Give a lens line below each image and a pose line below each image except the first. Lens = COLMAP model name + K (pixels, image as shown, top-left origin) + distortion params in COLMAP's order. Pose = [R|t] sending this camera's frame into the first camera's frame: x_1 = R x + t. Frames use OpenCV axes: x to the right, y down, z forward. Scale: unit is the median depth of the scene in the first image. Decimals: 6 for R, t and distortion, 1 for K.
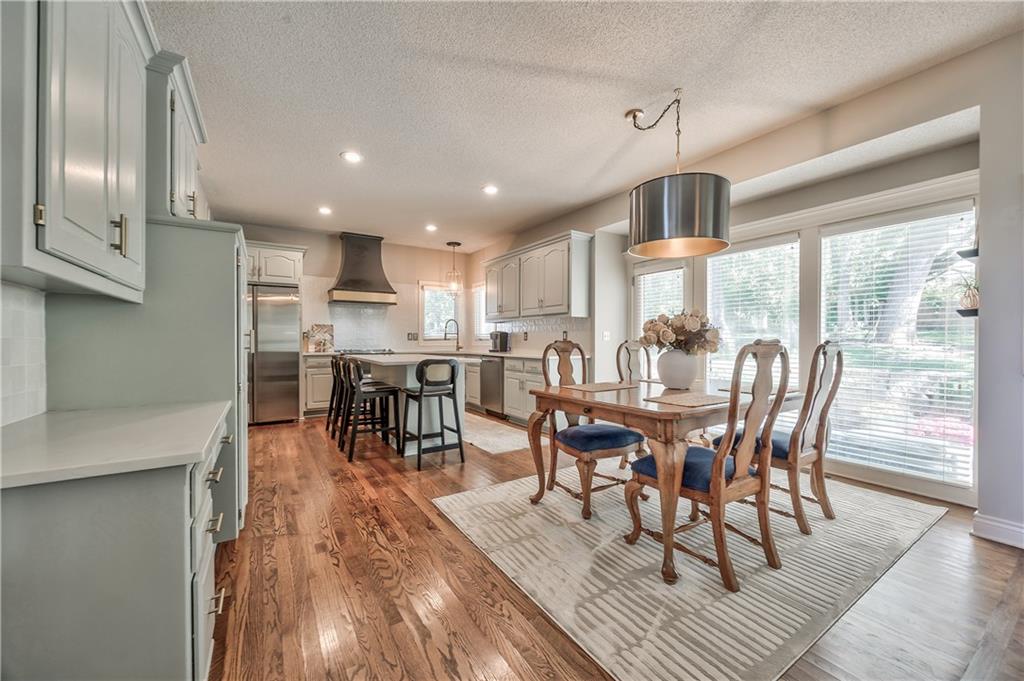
lens RADIAL K [[391.6, 0, 514.2], [0, 391.6, 341.0], [0, 0, 1]] dist [0.007476, 0.000242]
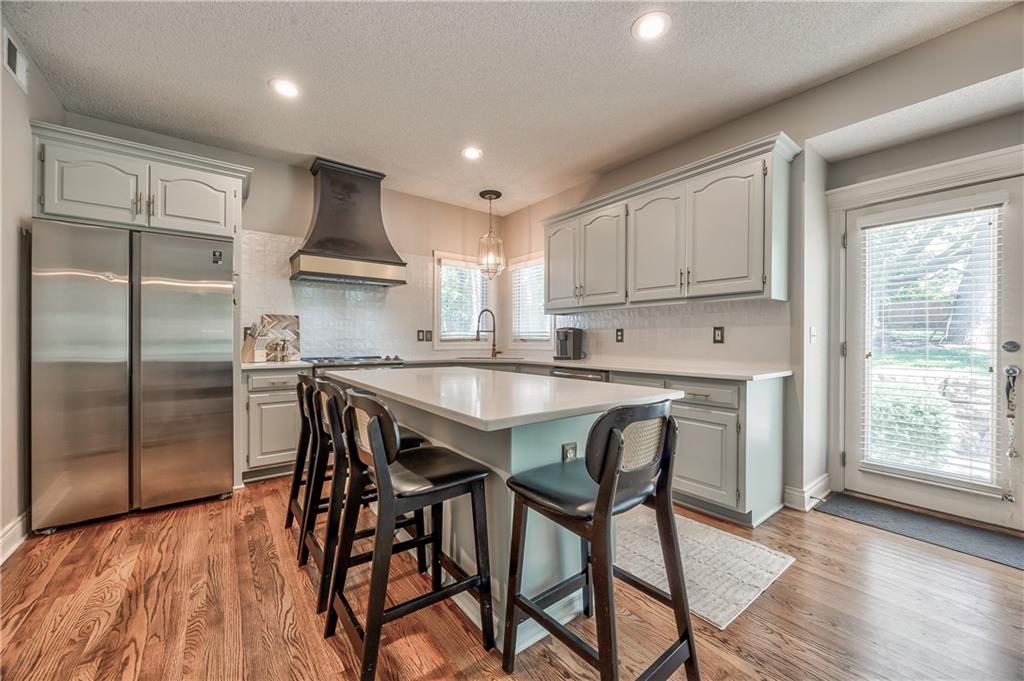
lens RADIAL K [[387.6, 0, 517.5], [0, 387.6, 339.4], [0, 0, 1]] dist [-0.000375, -0.000031]
pose [[0.995834, 0.001722, 0.091172, -0.186536], [-0.001431, 0.999994, -0.003257, -0.003169], [-0.091177, 0.003113, 0.995830, 0.387277]]
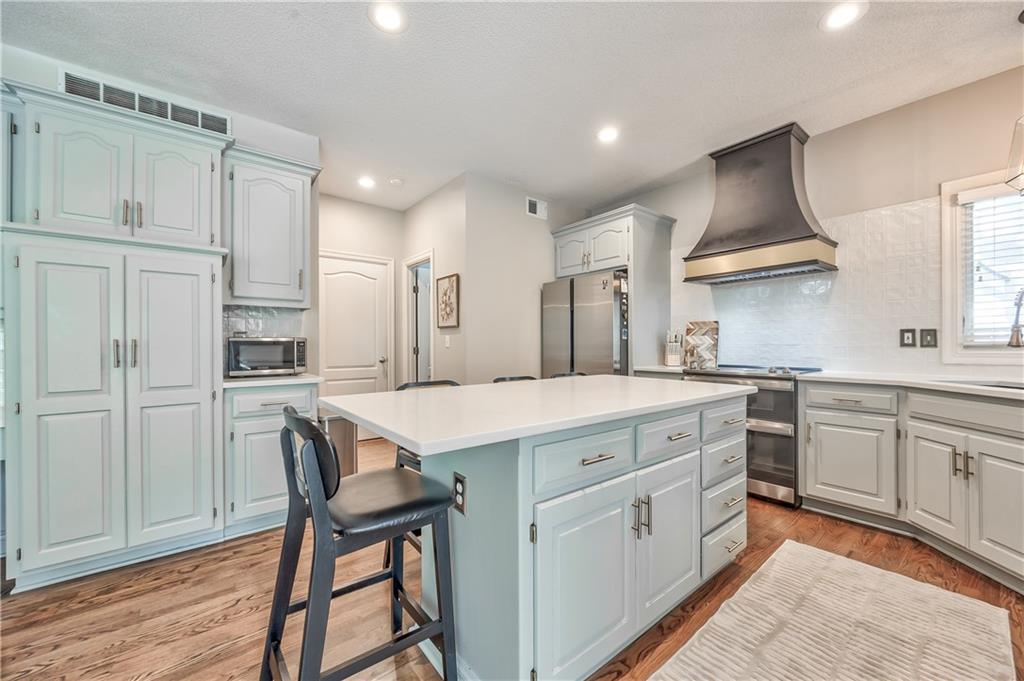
lens RADIAL K [[399.5, 0, 511.4], [0, 399.5, 344.2], [0, 0, 1]] dist [-0.000566, -0.000021]
pose [[0.105349, 0.000293, -0.994435, 0.097630], [0.005160, 0.999986, 0.000841, -0.008326], [0.994422, -0.005220, 0.105347, 0.645069]]
